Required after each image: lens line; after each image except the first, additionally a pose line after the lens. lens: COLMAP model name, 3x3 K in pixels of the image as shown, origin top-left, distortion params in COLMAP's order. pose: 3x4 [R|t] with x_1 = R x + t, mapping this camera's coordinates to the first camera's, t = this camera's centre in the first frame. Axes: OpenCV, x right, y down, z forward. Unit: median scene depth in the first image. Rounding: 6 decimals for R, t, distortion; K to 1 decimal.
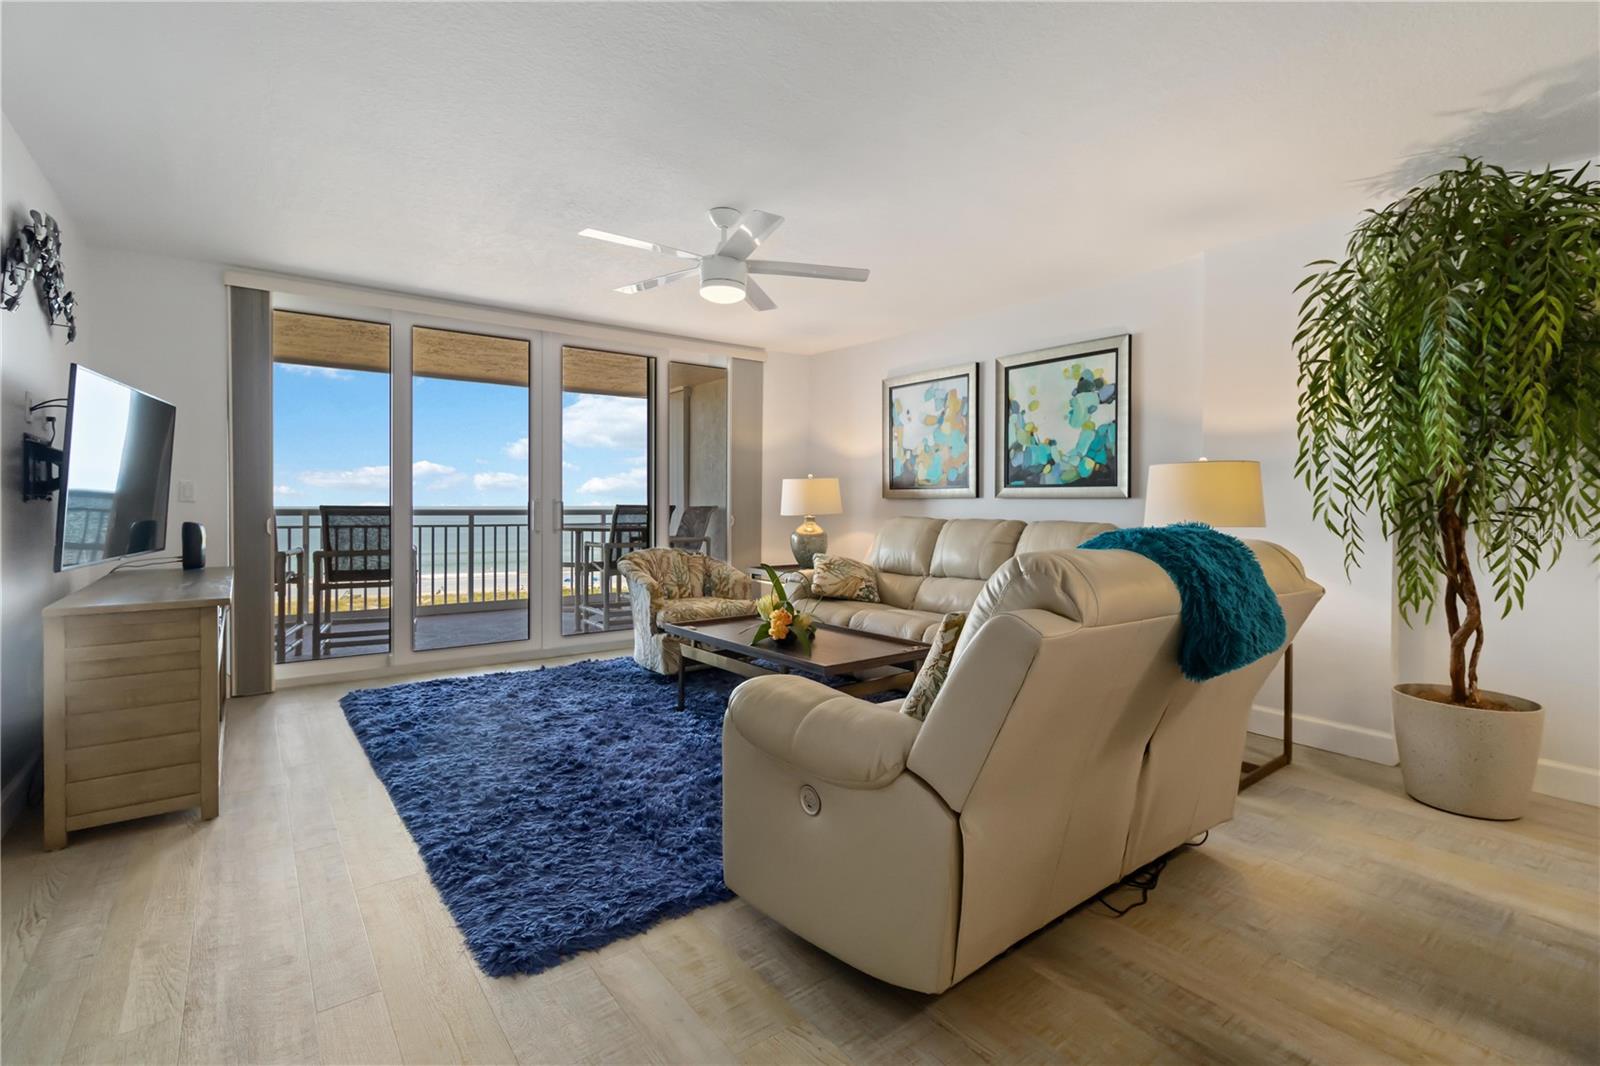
lens RADIAL K [[730.3, 0, 809.1], [0, 730.3, 502.4], [0, 0, 1]] dist [0.003790, 0.000582]
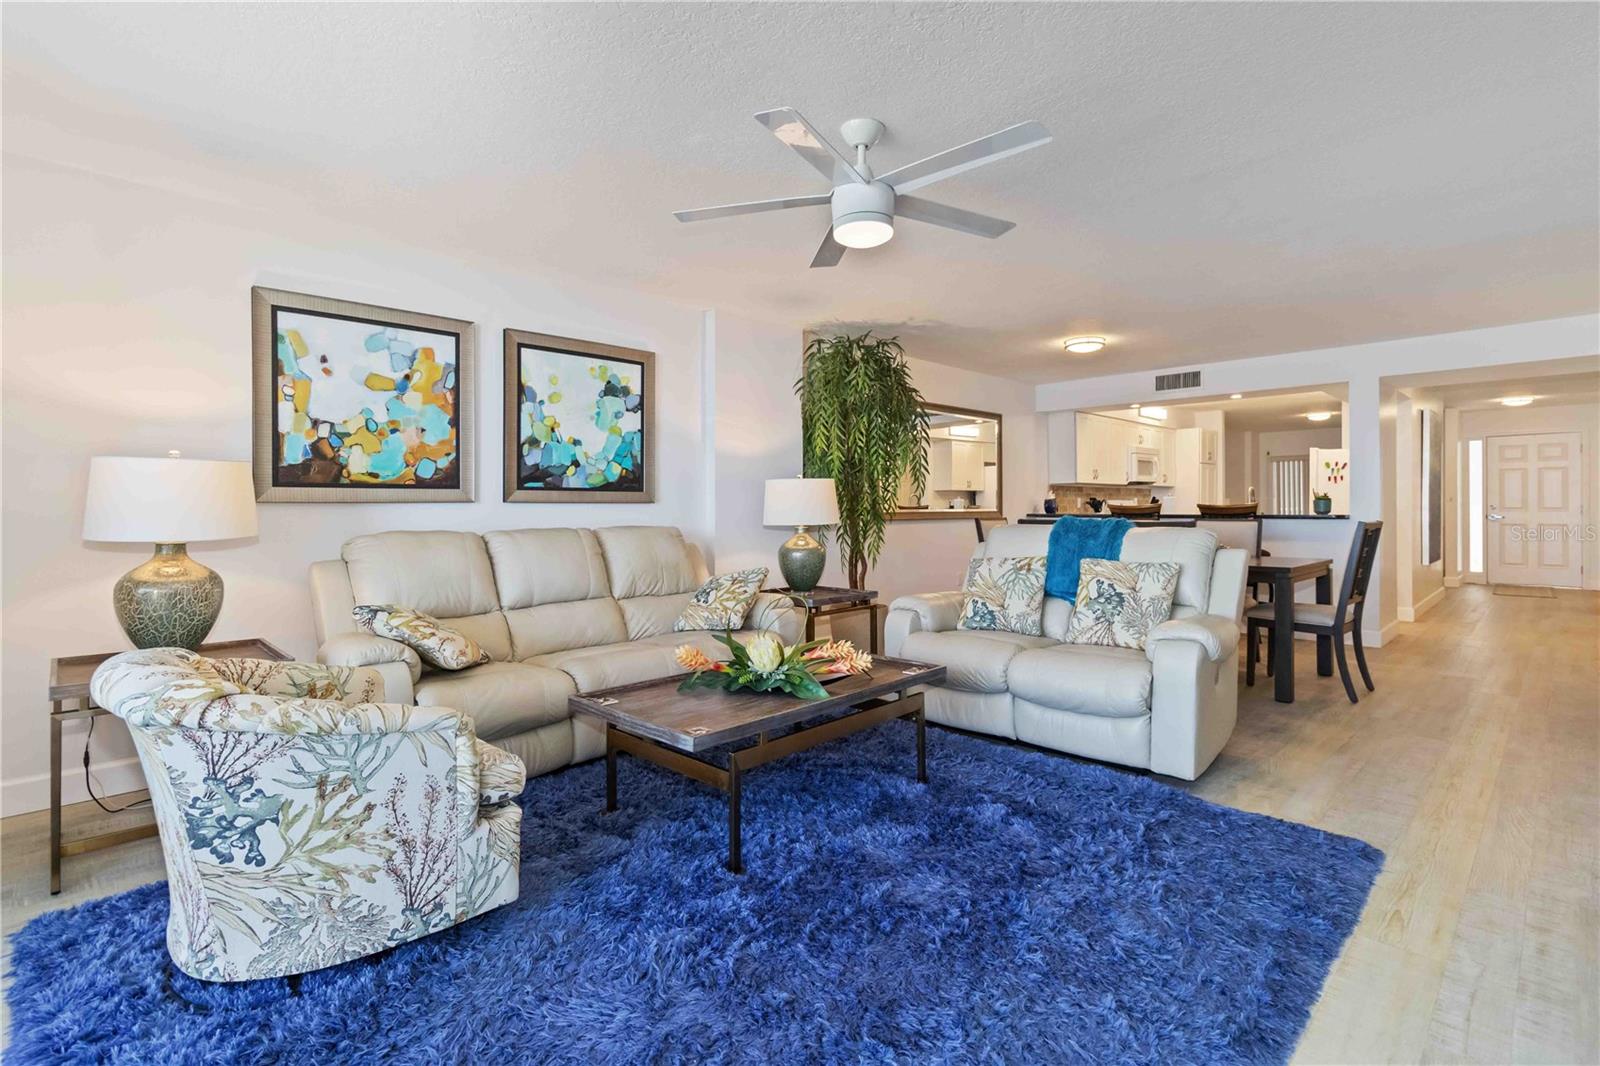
lens RADIAL K [[730.3, 0, 809.1], [0, 730.3, 502.4], [0, 0, 1]] dist [0.003790, 0.000582]
pose [[-0.108525, -0.001904, 0.994092, -0.624669], [0.000949, 0.999998, 0.002019, -0.007955], [-0.994093, 0.001163, -0.108523, 0.820477]]
